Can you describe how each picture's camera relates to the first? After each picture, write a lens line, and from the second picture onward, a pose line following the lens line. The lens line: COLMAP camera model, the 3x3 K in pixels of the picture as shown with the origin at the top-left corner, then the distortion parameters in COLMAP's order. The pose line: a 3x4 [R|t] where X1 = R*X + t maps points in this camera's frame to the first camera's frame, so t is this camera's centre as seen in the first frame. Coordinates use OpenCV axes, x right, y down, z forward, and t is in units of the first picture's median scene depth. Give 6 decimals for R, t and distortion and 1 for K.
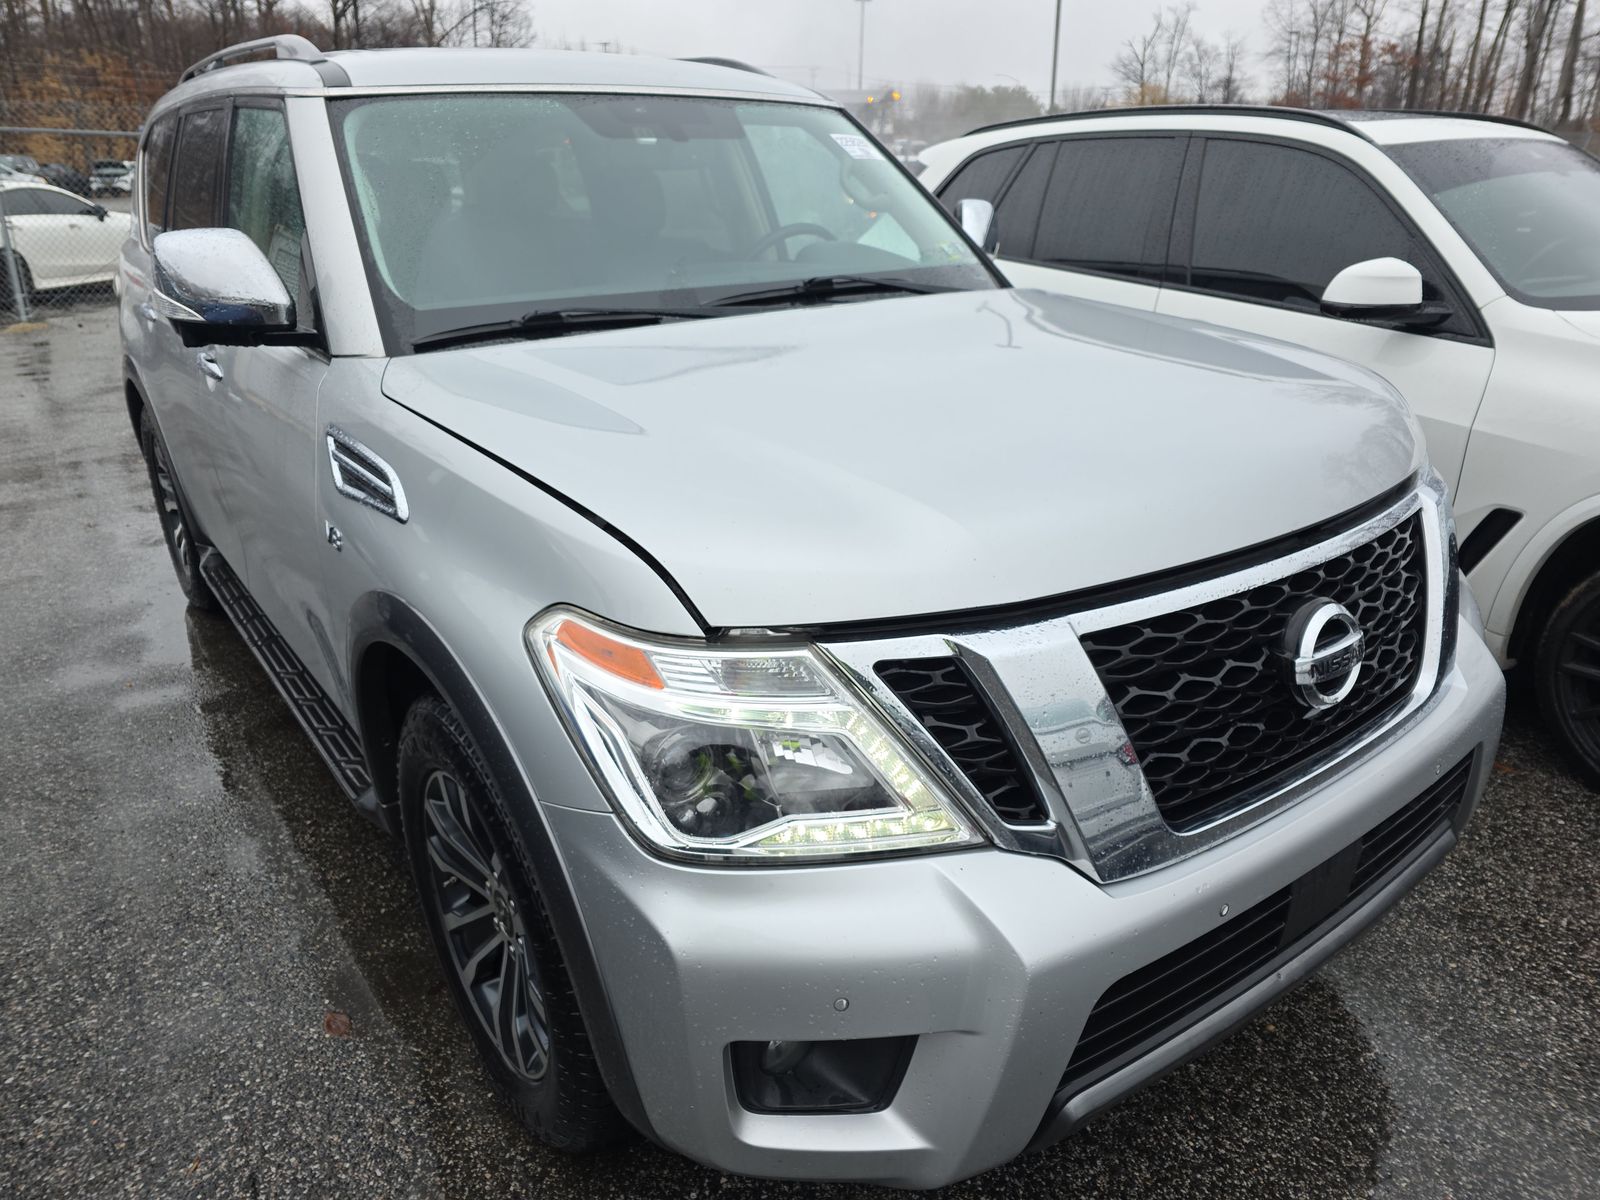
lens RADIAL K [[1088.9, 0, 810.3], [0, 1088.9, 610.1], [0, 0, 1]] dist [0.044559, -0.032492]
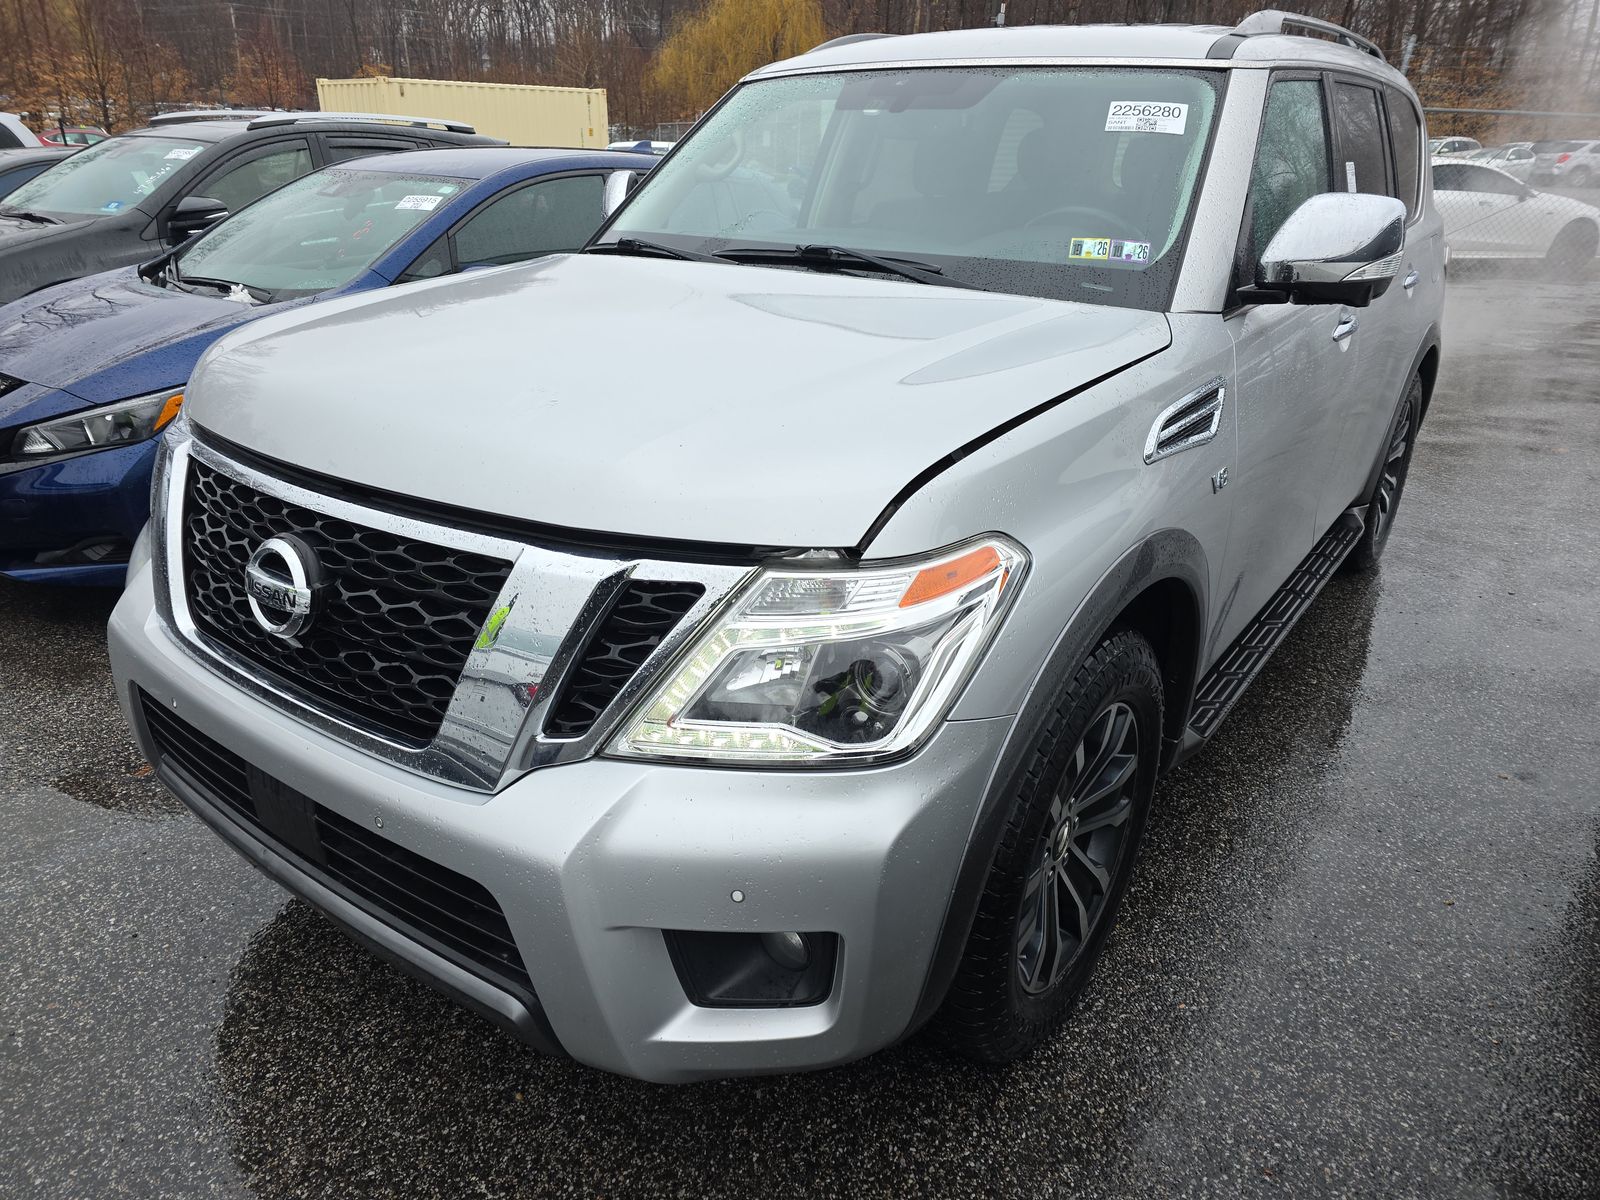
lens RADIAL K [[1088.9, 0, 806.3], [0, 1088.9, 596.2], [0, 0, 1]] dist [0.044559, -0.032492]
pose [[0.292605, 0.403577, -0.866896, 1.259951], [-0.402814, 0.874233, 0.271030, -0.358744], [0.867250, 0.269893, 0.418371, 0.825355]]
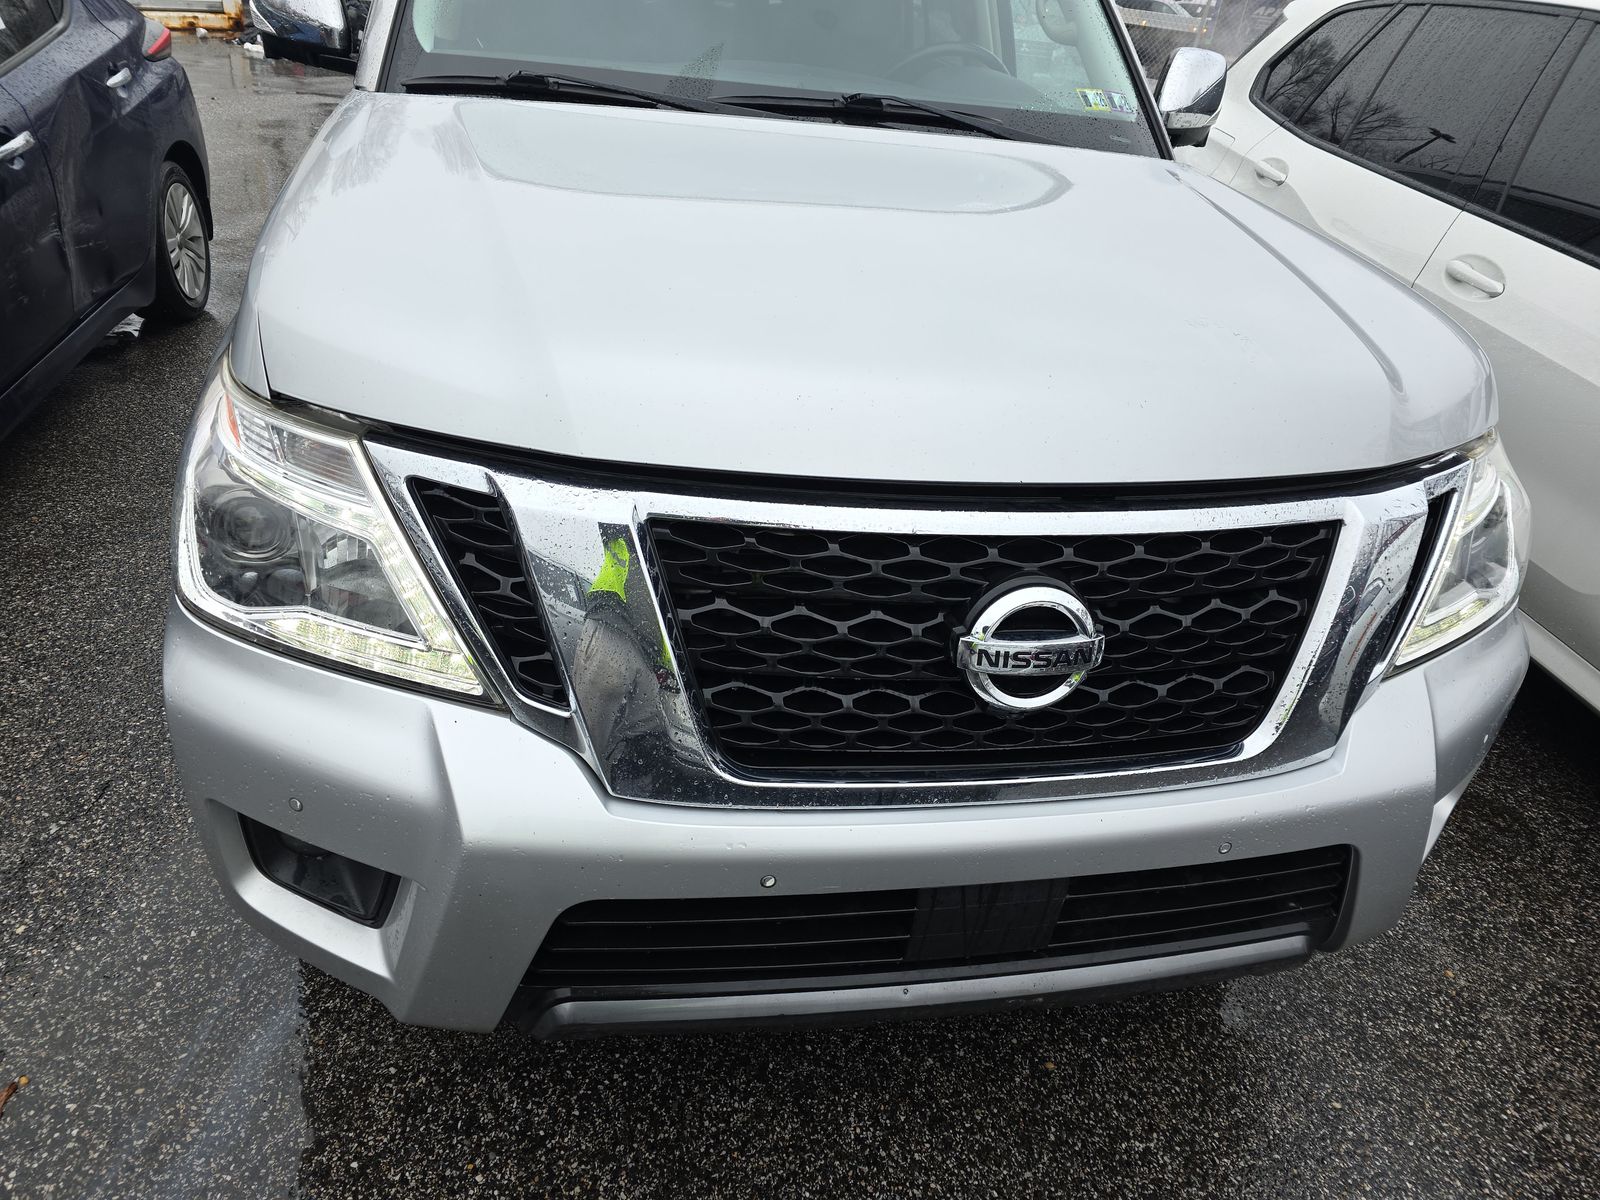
lens RADIAL K [[1088.9, 0, 788.8], [0, 1088.9, 587.9], [0, 0, 1]] dist [0.044559, -0.032492]
pose [[0.897291, 0.308420, -0.315826, 0.450825], [-0.271238, 0.949658, 0.156777, -0.063210], [0.348280, -0.055011, 0.935775, 0.168380]]
